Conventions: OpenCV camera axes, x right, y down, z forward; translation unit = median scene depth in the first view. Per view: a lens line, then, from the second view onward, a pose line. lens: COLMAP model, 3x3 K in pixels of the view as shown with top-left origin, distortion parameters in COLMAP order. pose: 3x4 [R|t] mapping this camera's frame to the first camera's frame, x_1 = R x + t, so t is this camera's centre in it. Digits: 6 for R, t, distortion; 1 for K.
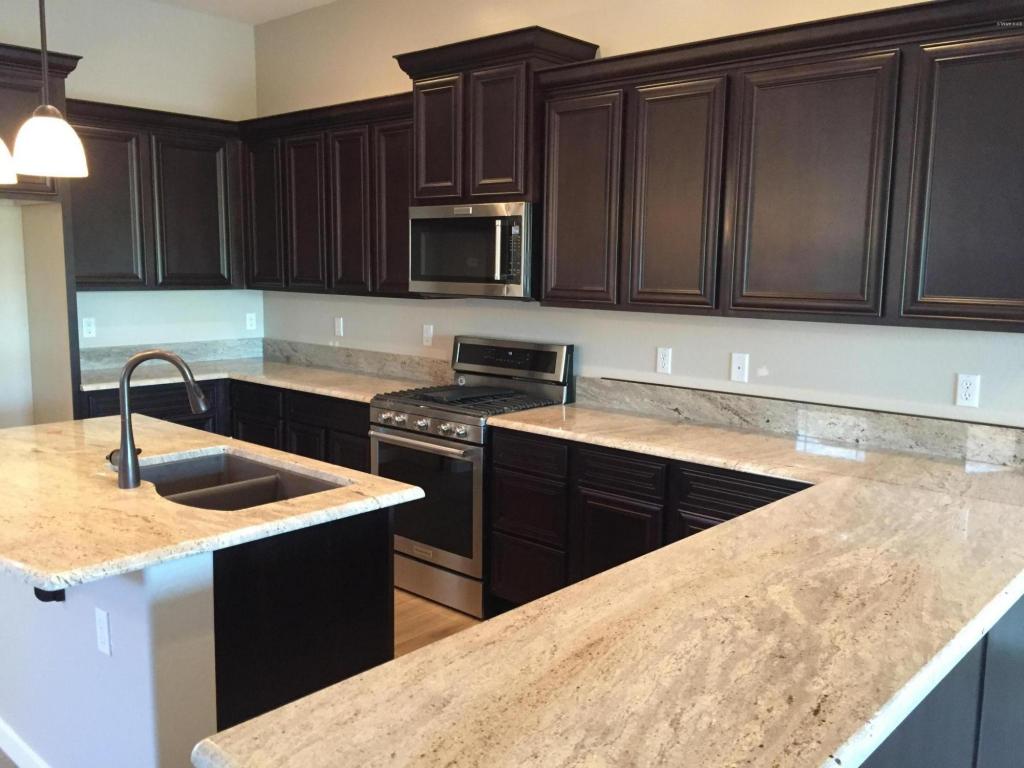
lens RADIAL K [[906.9, 0, 516.7], [0, 906.9, 387.8], [0, 0, 1]] dist [0.079940, -0.131955]
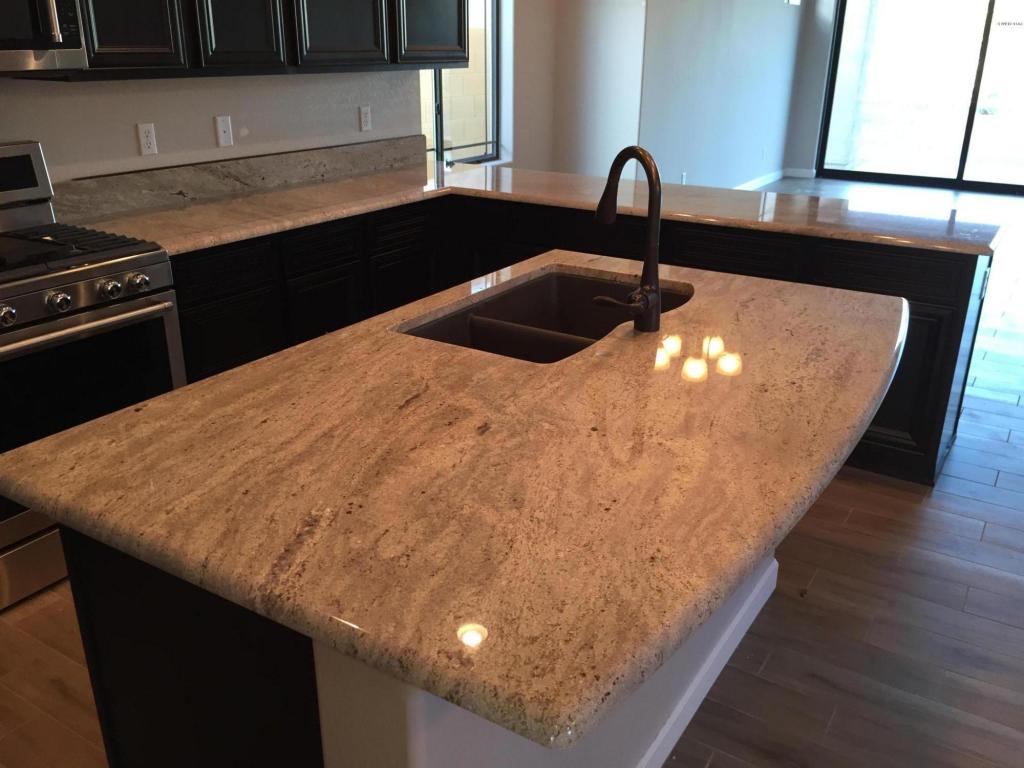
lens RADIAL K [[906.9, 0, 516.7], [0, 906.9, 387.8], [0, 0, 1]] dist [0.079940, -0.131955]
pose [[-0.186030, -0.367740, 0.911131, -0.818540], [0.123437, 0.911224, 0.392981, -0.120445], [-0.974759, 0.185574, -0.124123, 0.876573]]
